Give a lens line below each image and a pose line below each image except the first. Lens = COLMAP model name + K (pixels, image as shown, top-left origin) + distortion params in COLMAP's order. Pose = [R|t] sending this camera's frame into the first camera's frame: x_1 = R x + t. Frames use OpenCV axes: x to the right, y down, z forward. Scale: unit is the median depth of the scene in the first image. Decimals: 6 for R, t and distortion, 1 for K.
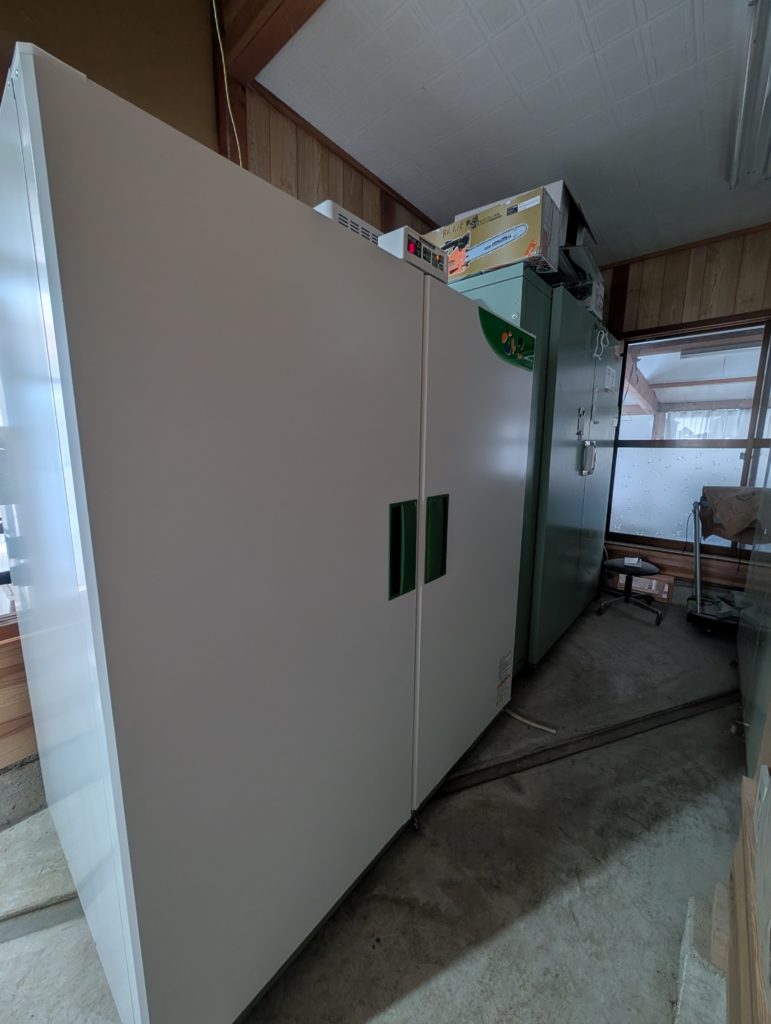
lens RADIAL K [[395.2, 0, 385.5], [0, 395.2, 512.0], [0, 0, 1]] dist [-0.002683, -0.000213]
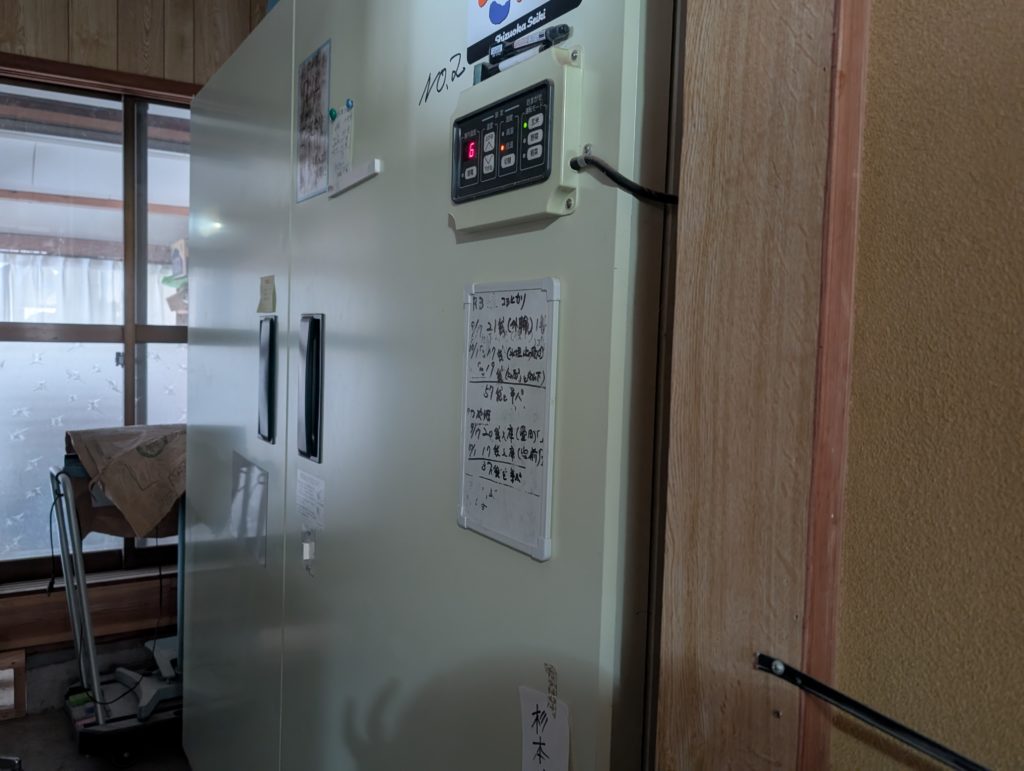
lens RADIAL K [[827.2, 0, 512.0], [0, 827.2, 385.5], [0, 0, 1]] dist [0.004766, 0.004767]
pose [[0.295994, -0.052844, 0.953727, 0.074542], [0.124866, 0.992041, 0.016214, -0.067991], [-0.946993, 0.114289, 0.300236, 0.244955]]
